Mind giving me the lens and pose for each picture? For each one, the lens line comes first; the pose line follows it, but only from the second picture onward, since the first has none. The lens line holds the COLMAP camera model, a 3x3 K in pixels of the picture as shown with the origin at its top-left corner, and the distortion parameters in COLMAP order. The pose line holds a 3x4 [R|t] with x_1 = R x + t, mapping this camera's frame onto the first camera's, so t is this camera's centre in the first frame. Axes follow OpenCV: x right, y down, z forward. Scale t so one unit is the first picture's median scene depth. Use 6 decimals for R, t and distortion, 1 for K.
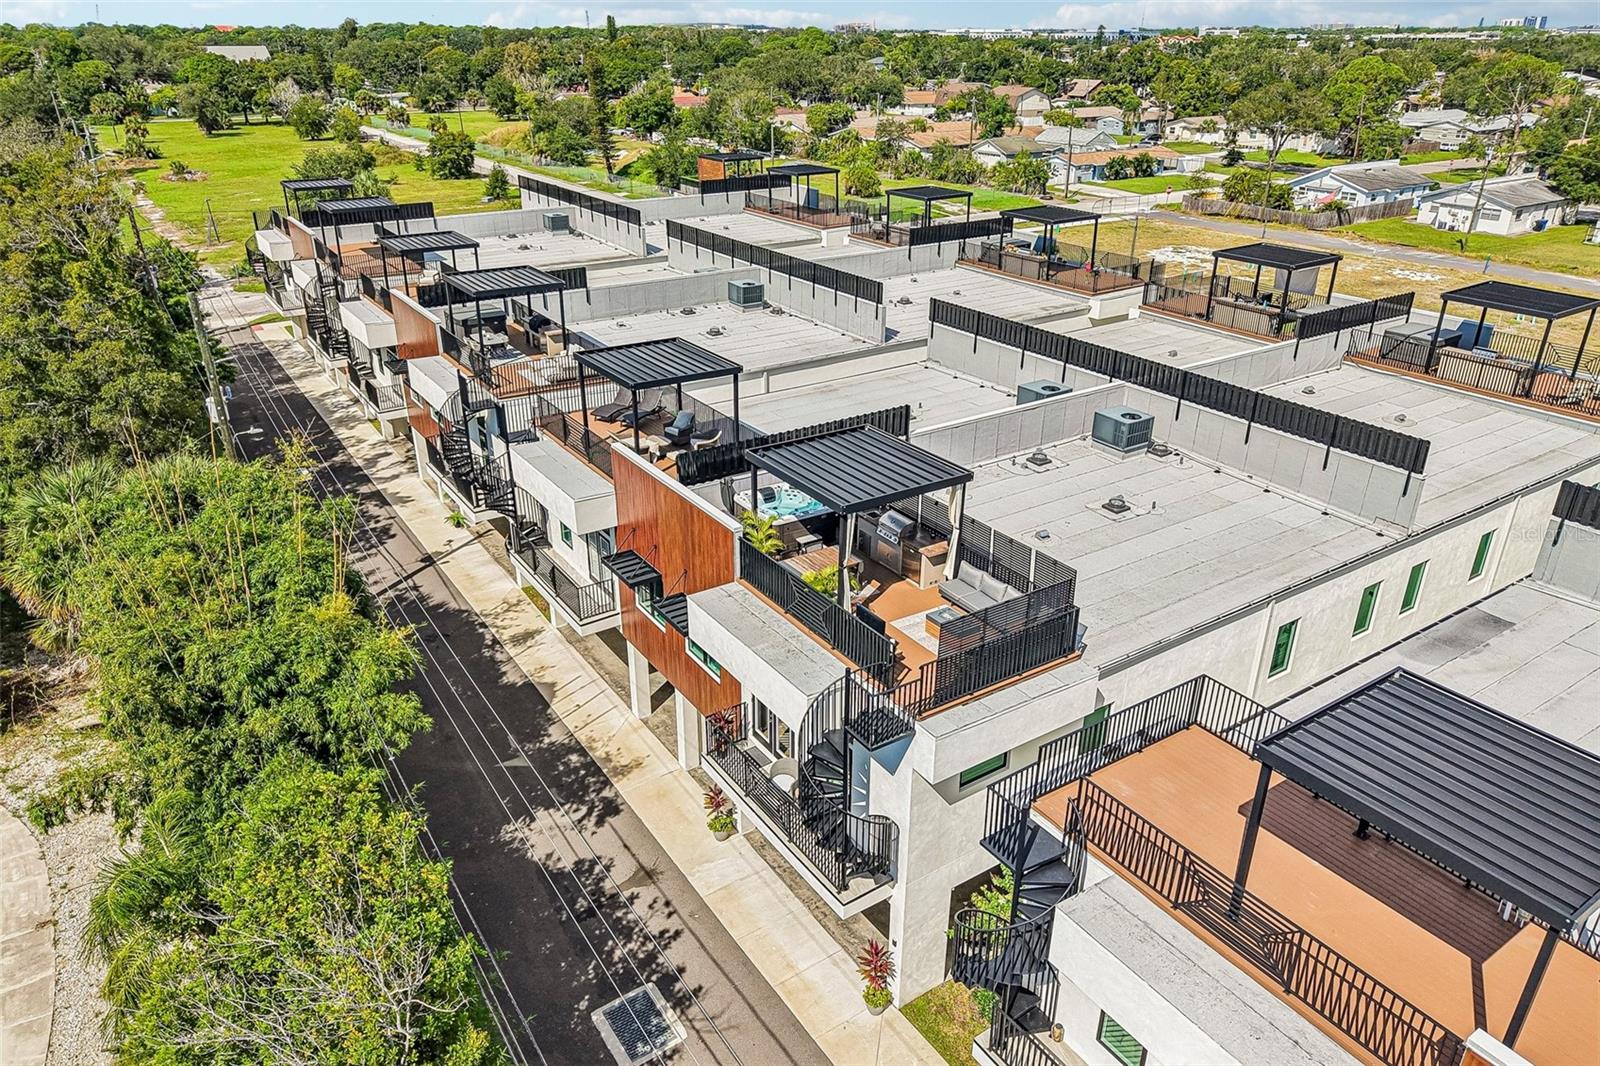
lens RADIAL K [[1058.6, 0, 800.0], [0, 1058.6, 533.0], [0, 0, 1]] dist [0.004442, 0.000094]
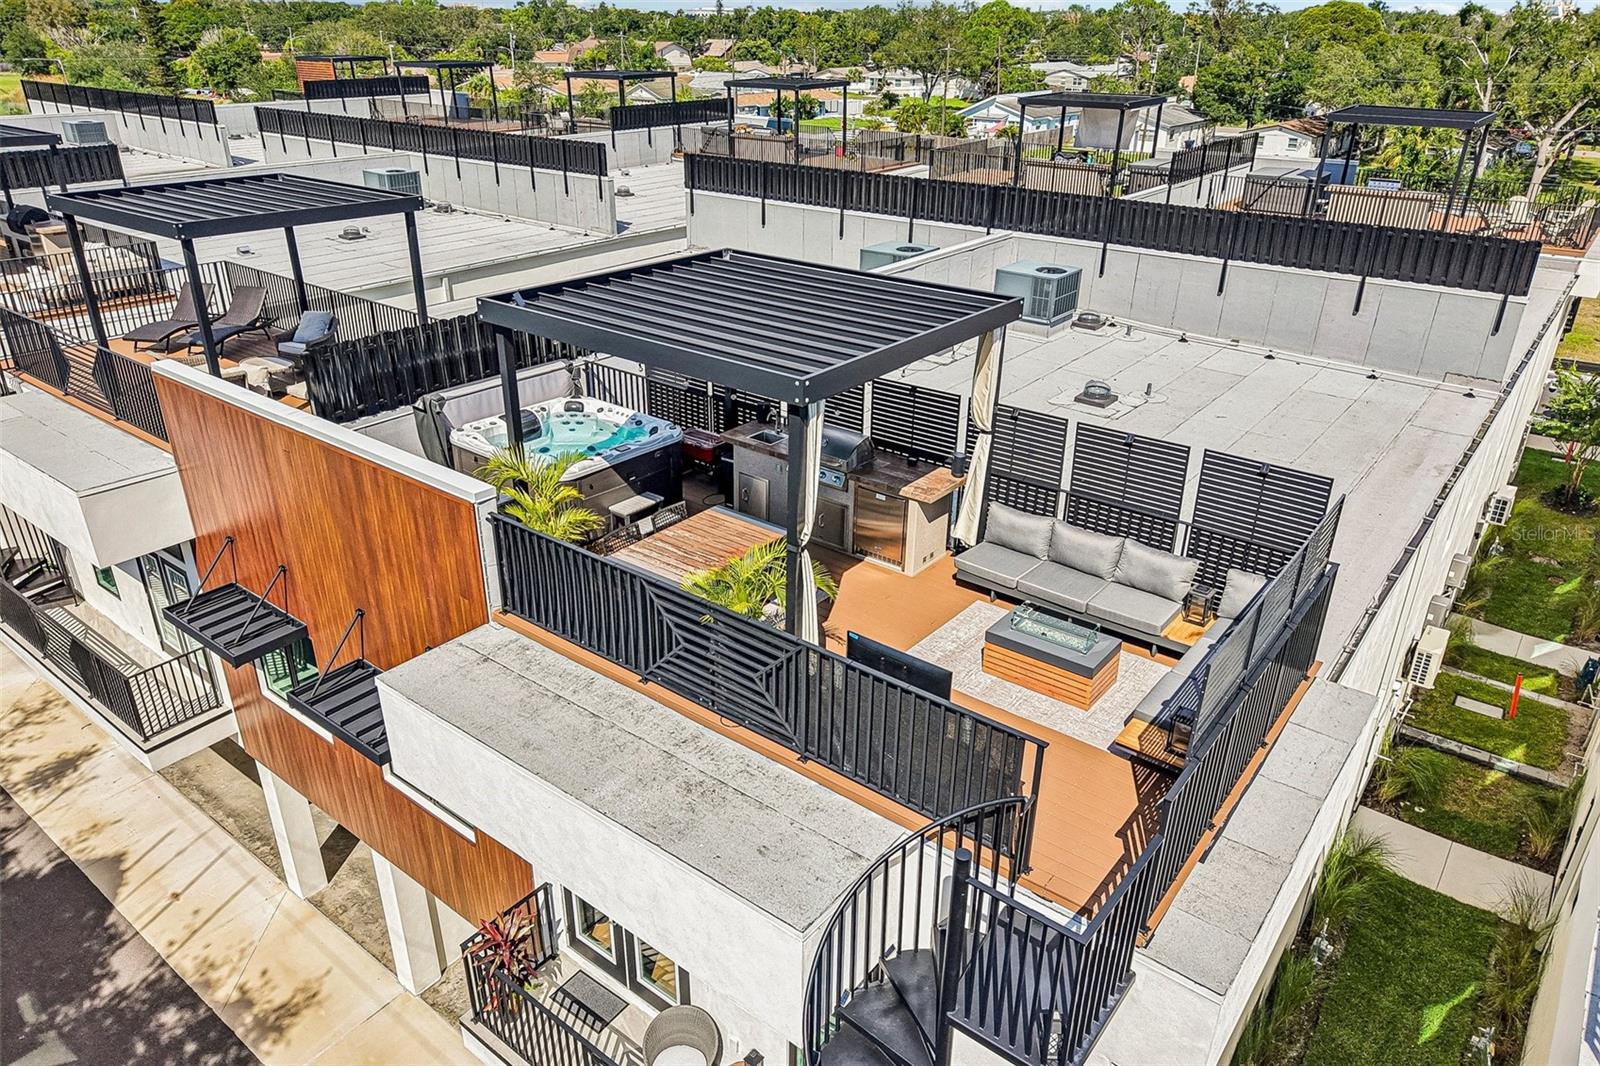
lens RADIAL K [[1058.6, 0, 800.0], [0, 1058.6, 533.0], [0, 0, 1]] dist [0.004442, 0.000094]
pose [[0.947657, -0.132231, 0.290623, -0.048756], [0.128195, 0.991201, 0.032972, 0.009971], [-0.292426, 0.006010, 0.956269, 0.435794]]
